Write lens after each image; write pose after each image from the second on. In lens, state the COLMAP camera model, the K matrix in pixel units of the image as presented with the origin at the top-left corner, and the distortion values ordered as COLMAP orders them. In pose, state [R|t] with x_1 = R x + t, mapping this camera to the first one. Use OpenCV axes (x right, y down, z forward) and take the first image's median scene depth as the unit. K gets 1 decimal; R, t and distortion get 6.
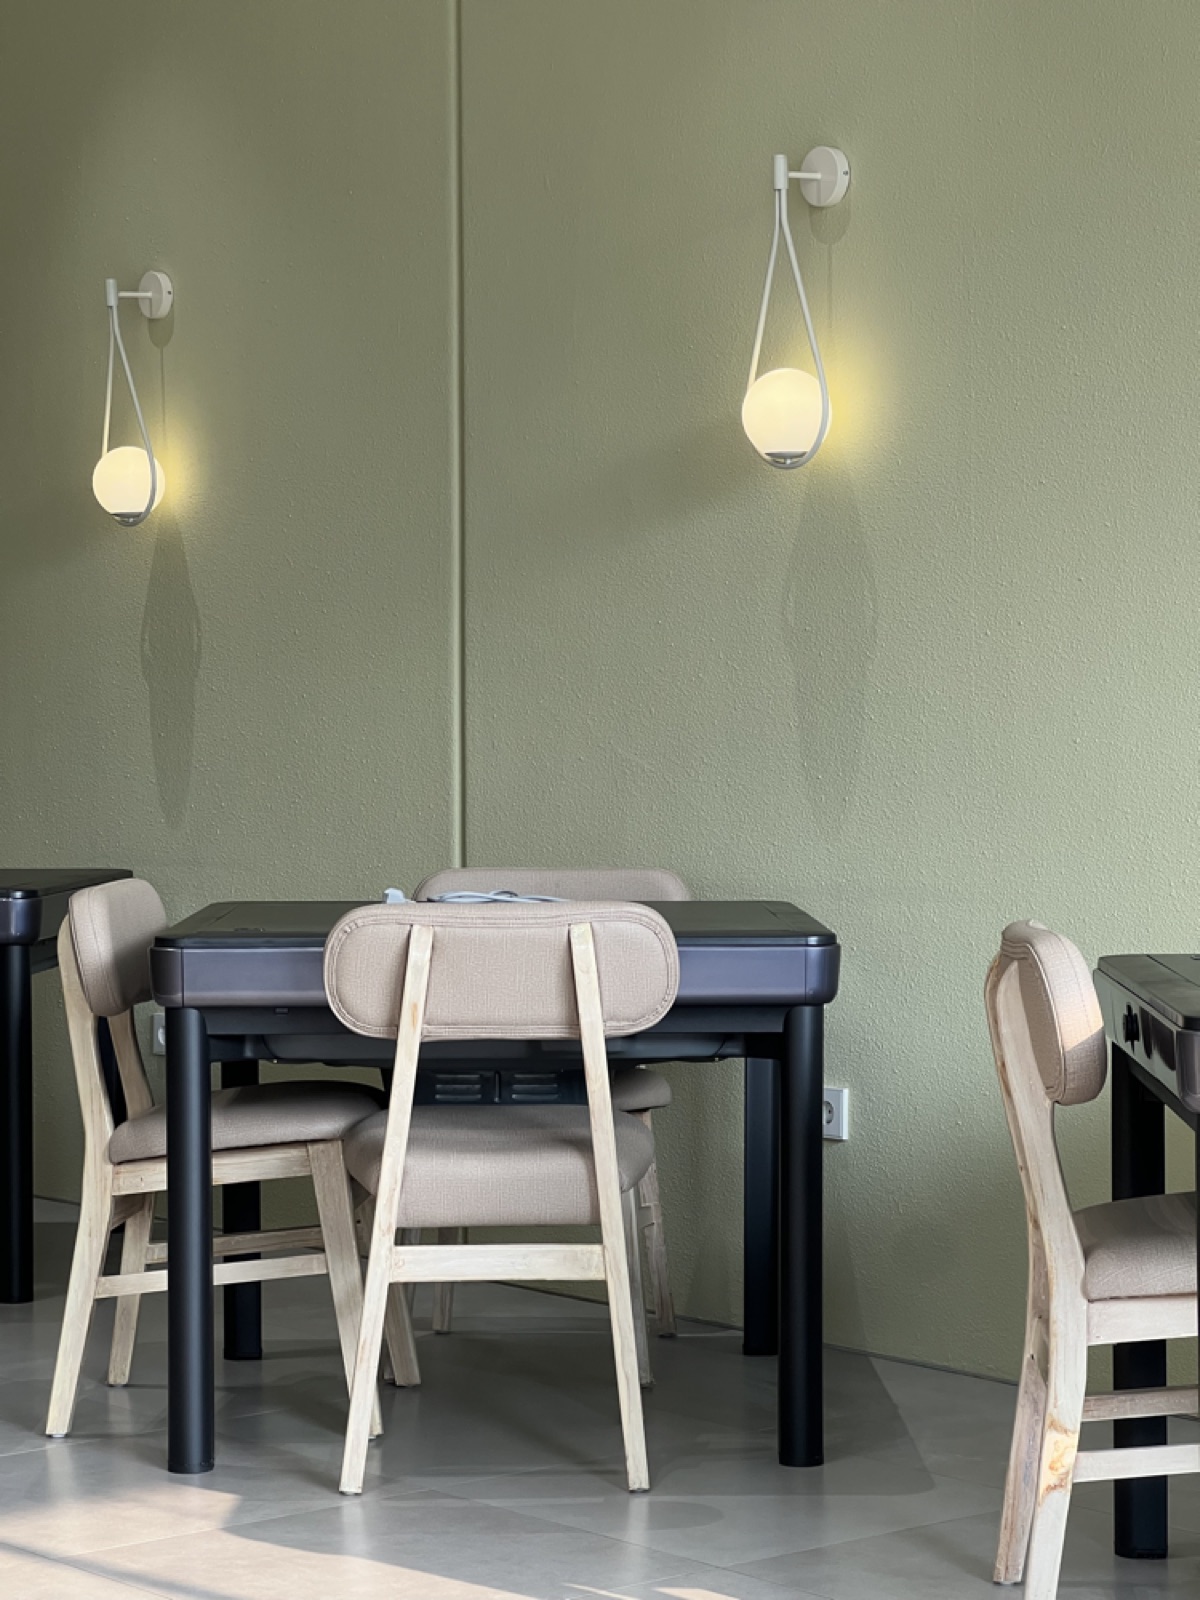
lens RADIAL K [[3623.1, 0, 595.9], [0, 3623.1, 824.0], [0, 0, 1]] dist [-0.219435, 5.910677]
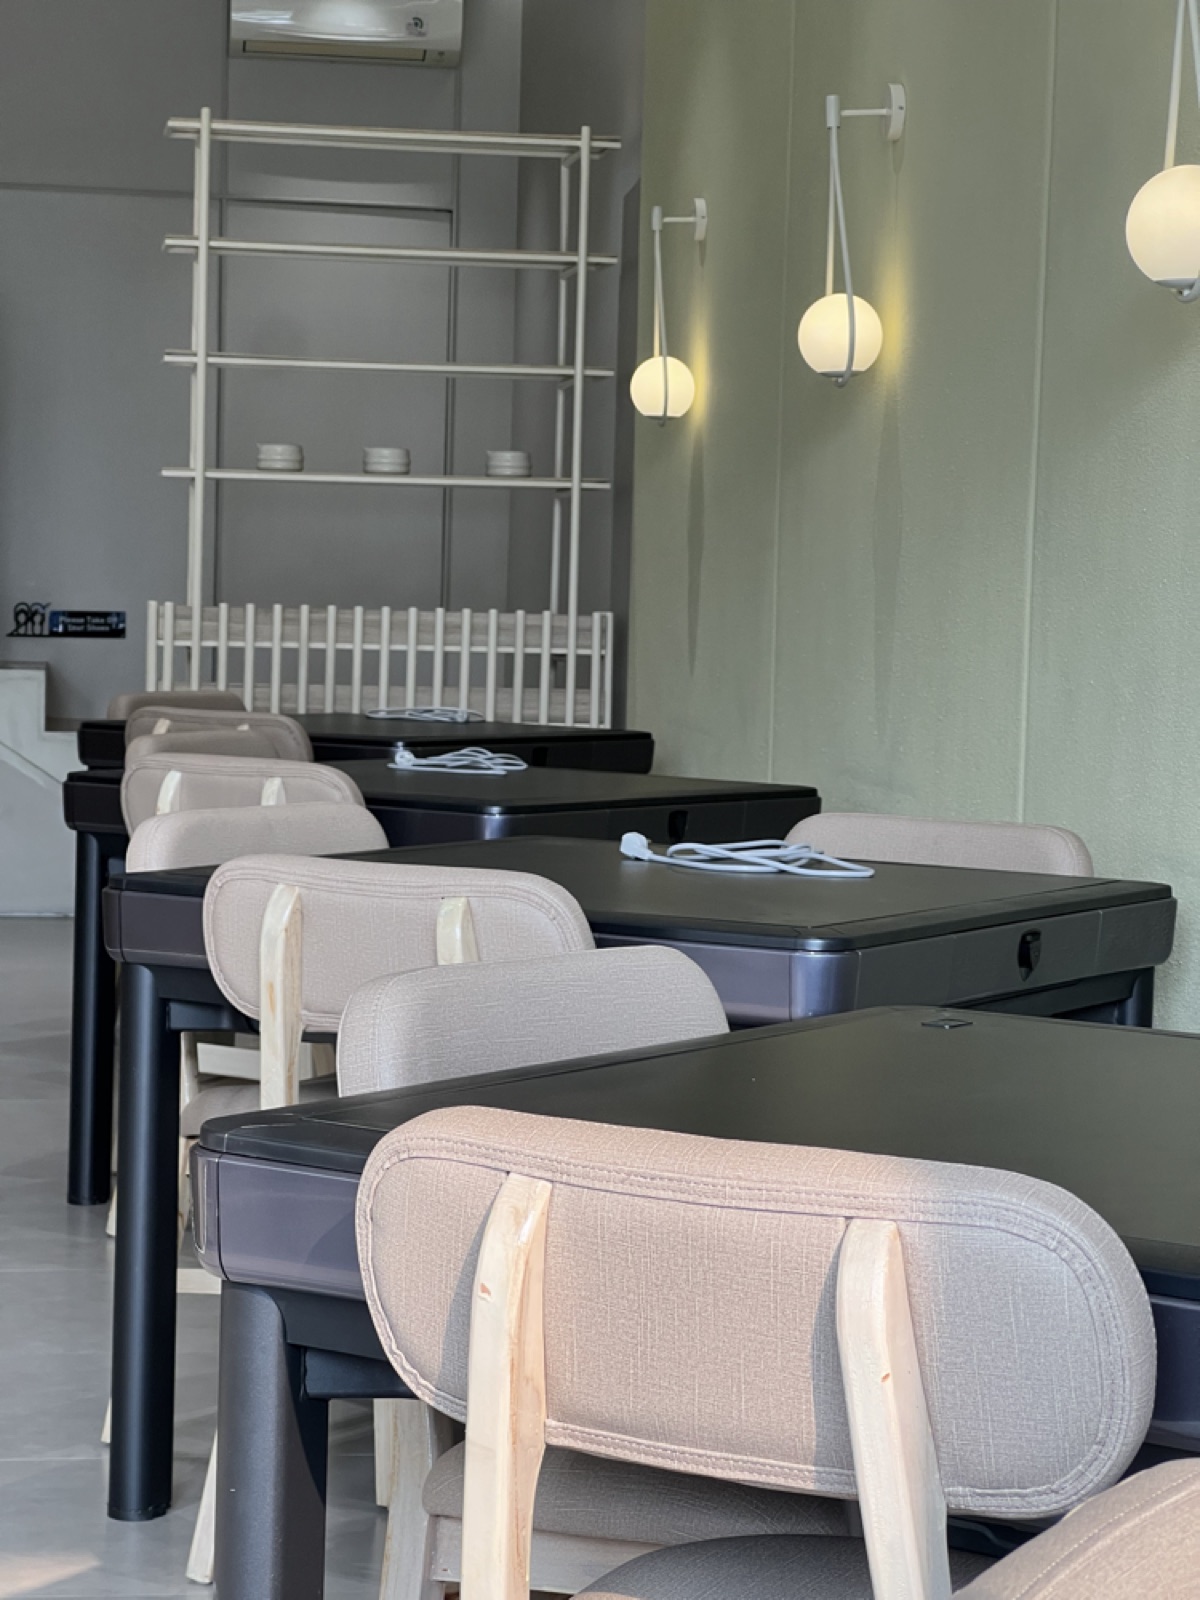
lens RADIAL K [[3623.1, 0, 595.9], [0, 3623.1, 824.0], [0, 0, 1]] dist [-0.219435, 5.910677]
pose [[0.847601, 0.063825, -0.526782, 0.391663], [-0.045890, 0.997837, 0.047061, -0.023509], [0.528646, -0.015714, 0.848697, 0.339223]]
